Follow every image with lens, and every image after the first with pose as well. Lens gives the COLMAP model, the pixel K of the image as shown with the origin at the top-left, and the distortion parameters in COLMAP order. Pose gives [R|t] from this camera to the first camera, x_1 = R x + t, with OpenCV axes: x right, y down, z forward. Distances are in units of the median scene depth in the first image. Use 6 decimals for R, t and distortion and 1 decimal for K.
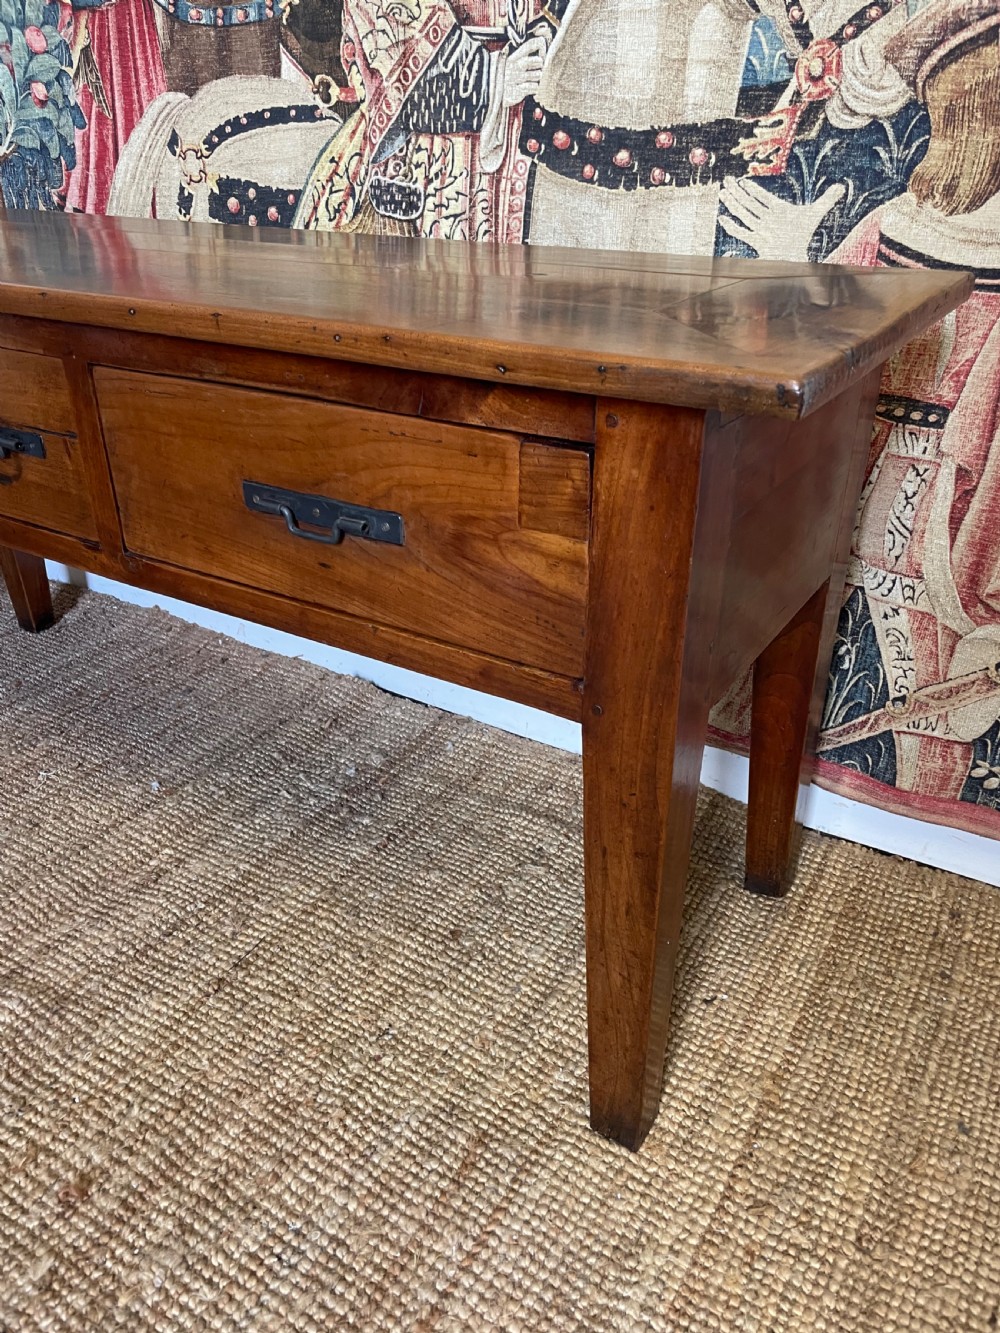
lens RADIAL K [[1025.5, 0, 503.1], [0, 1025.5, 651.1], [0, 0, 1]] dist [0.080045, -0.121050]
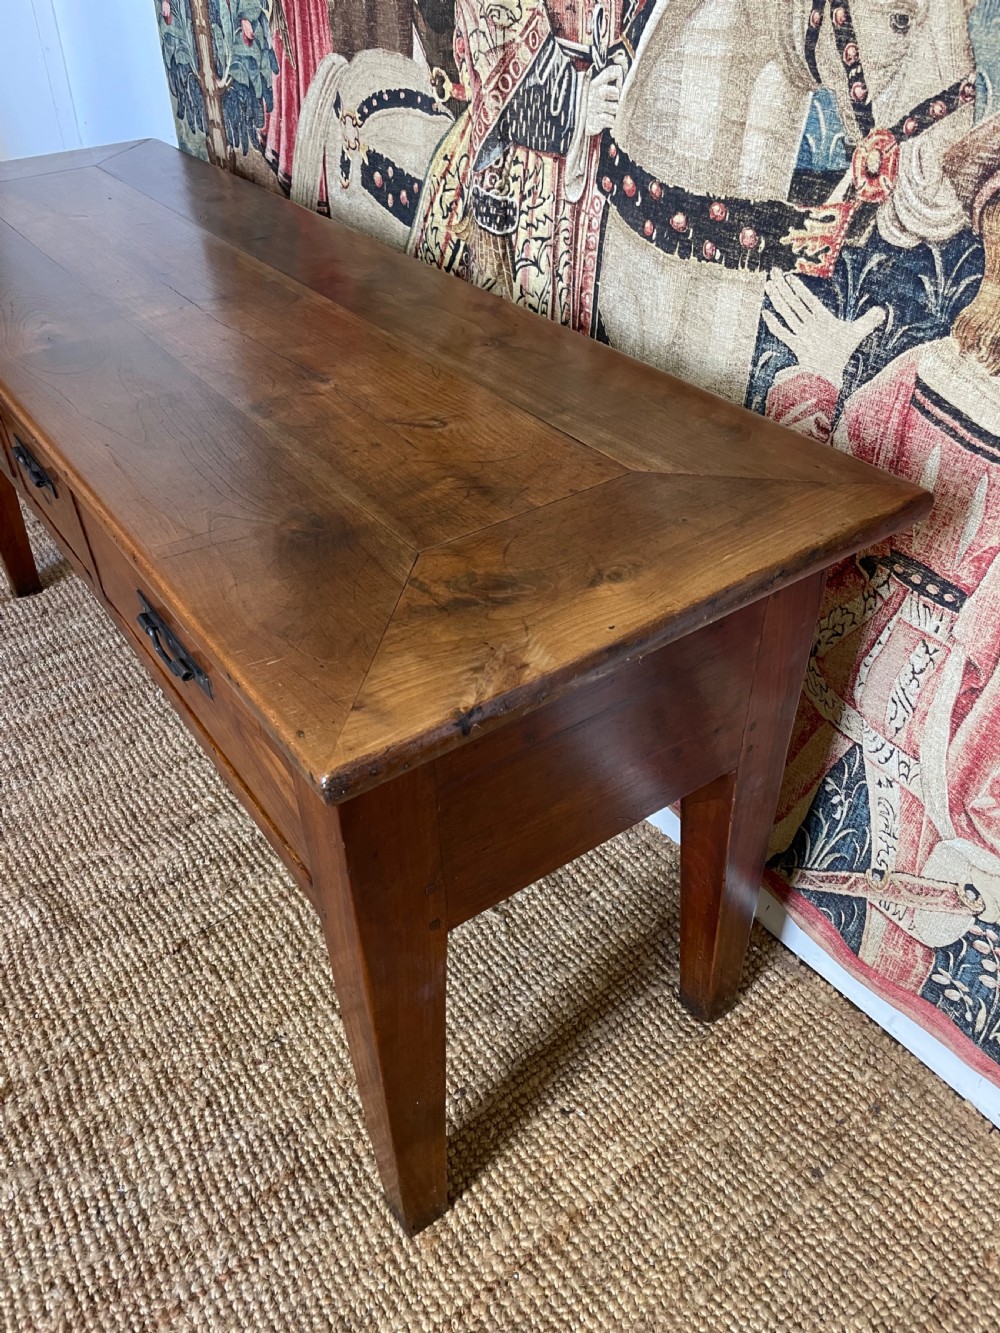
lens RADIAL K [[1025.5, 0, 502.2], [0, 1025.5, 656.4], [0, 0, 1]] dist [0.080045, -0.121050]
pose [[0.921393, 0.223187, -0.318154, 0.306614], [-0.160919, 0.964277, 0.210414, -0.254408], [0.353751, -0.142677, 0.924394, 0.075901]]
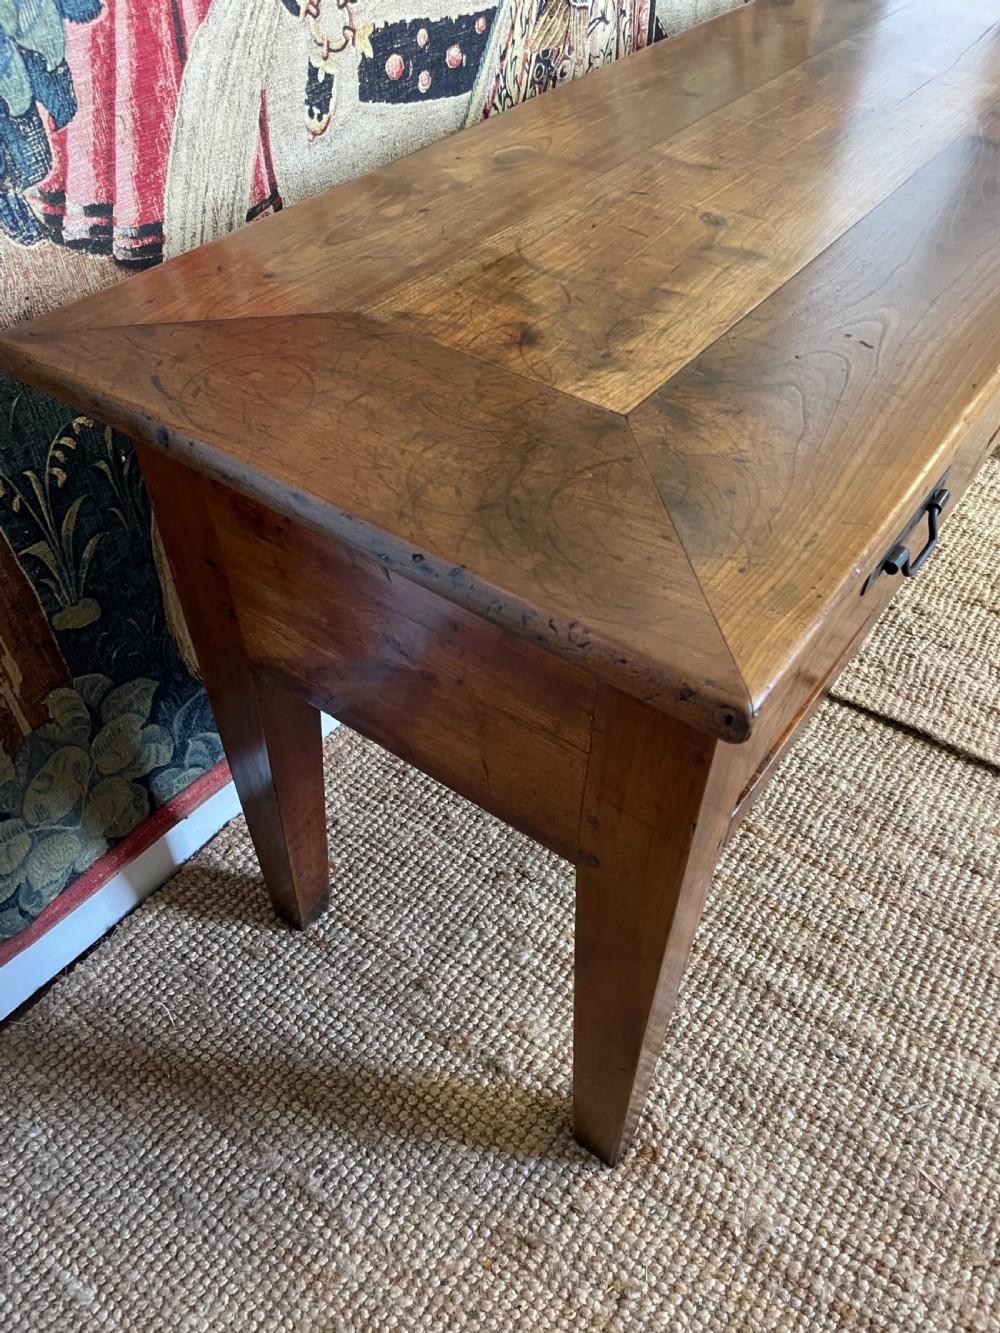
lens RADIAL K [[1025.5, 0, 500.4], [0, 1025.5, 673.0], [0, 0, 1]] dist [0.080045, -0.121050]
pose [[0.069852, -0.707708, 0.703044, -1.137735], [0.449601, 0.651461, 0.611112, -0.638911], [-0.890494, 0.273402, 0.363692, 0.940067]]
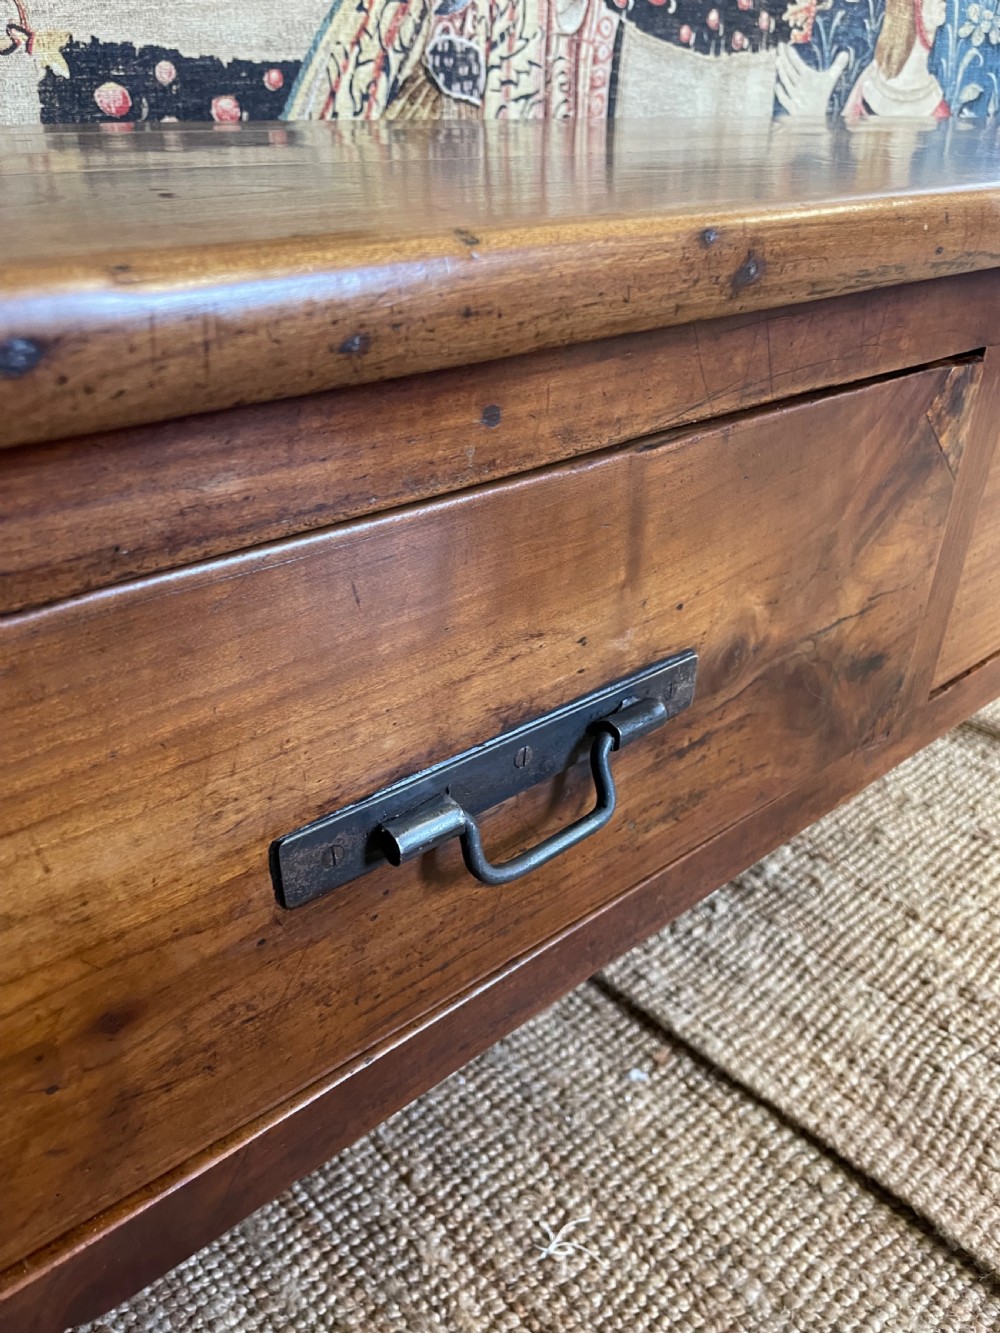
lens RADIAL K [[1025.5, 0, 497.7], [0, 1025.5, 672.1], [0, 0, 1]] dist [0.080045, -0.121050]
pose [[0.302748, -0.462443, 0.833361, -0.842386], [0.427659, 0.847340, 0.314838, -0.326711], [-0.851734, 0.261078, 0.454298, 0.815658]]
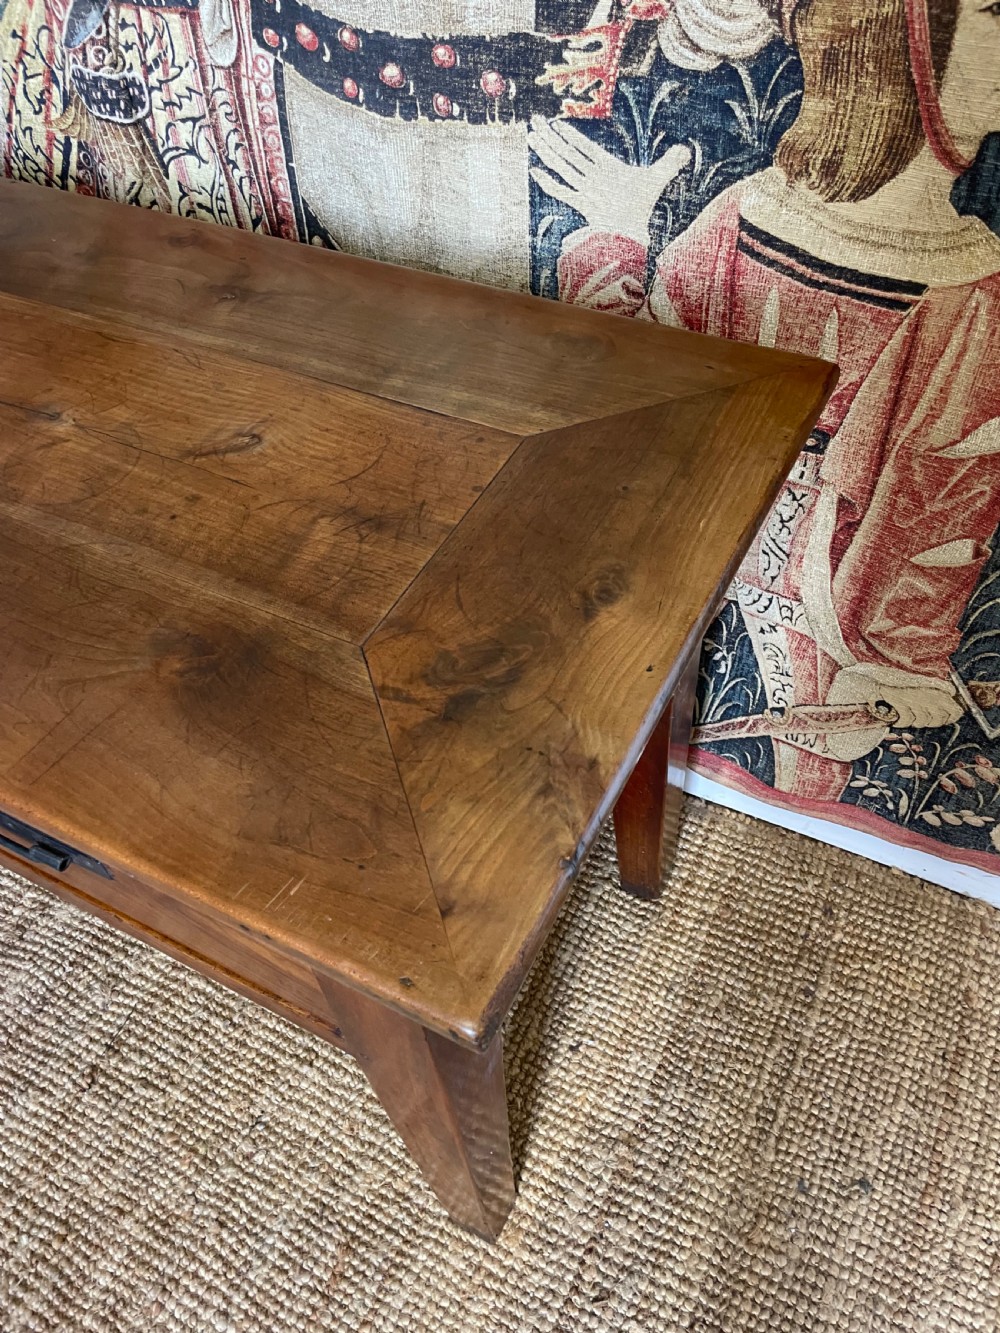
lens RADIAL K [[1025.5, 0, 509.8], [0, 1025.5, 675.9], [0, 0, 1]] dist [0.080045, -0.121050]
pose [[0.995603, -0.093665, -0.000986, 0.142400], [0.086646, 0.916898, 0.389604, -0.334094], [-0.035588, -0.387976, 0.920982, 0.172239]]
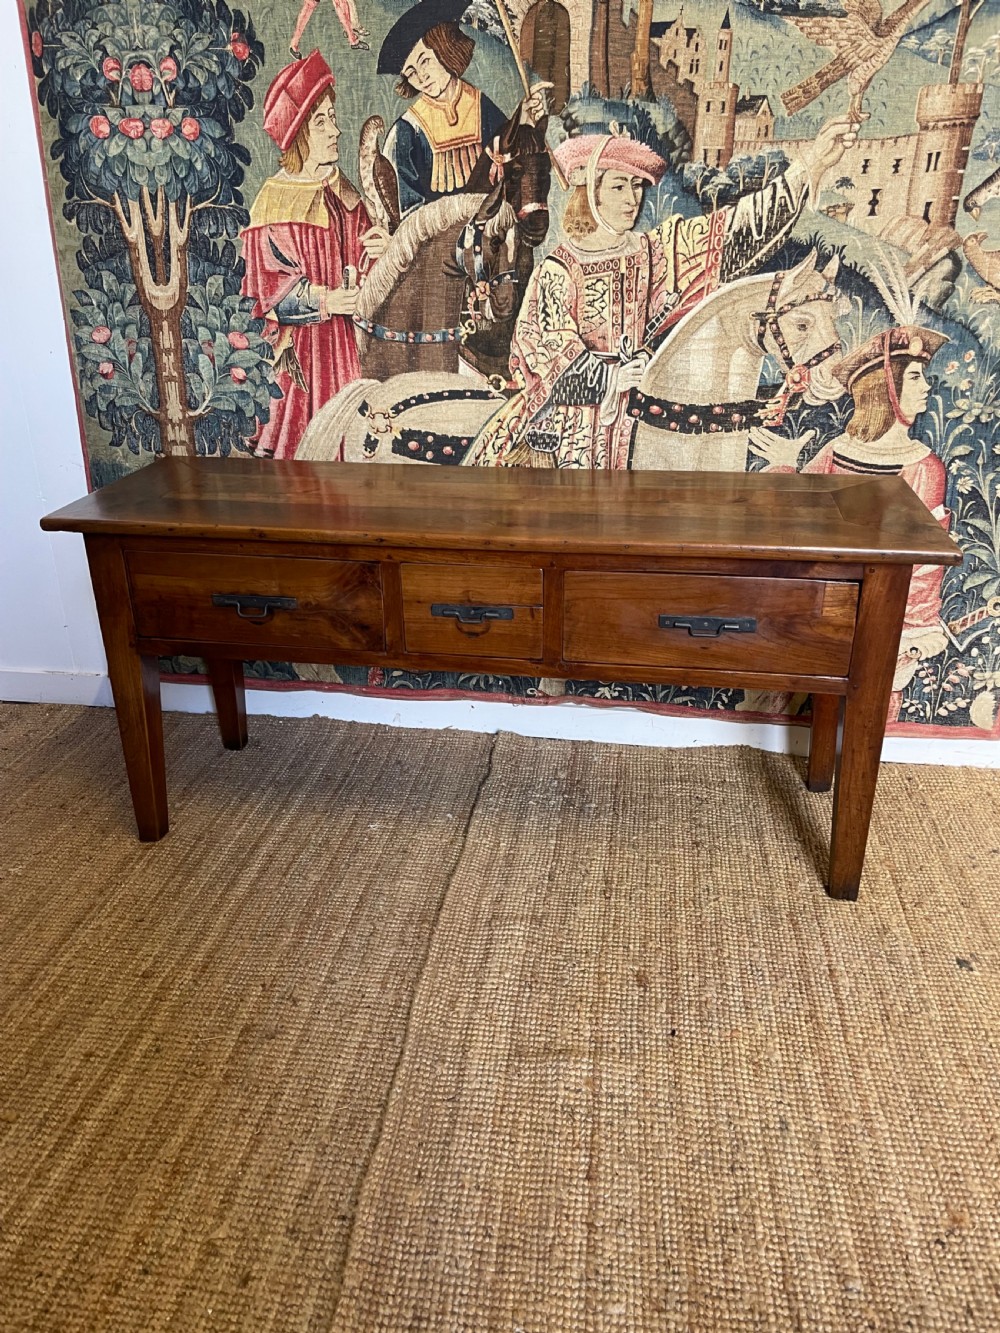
lens RADIAL K [[1025.5, 0, 490.6], [0, 1025.5, 655.0], [0, 0, 1]] dist [0.080045, -0.121050]
pose [[0.929269, -0.161715, 0.332125, -0.838808], [0.182168, 0.982773, -0.031175, -0.054106], [-0.321362, 0.089472, 0.942720, -0.561996]]
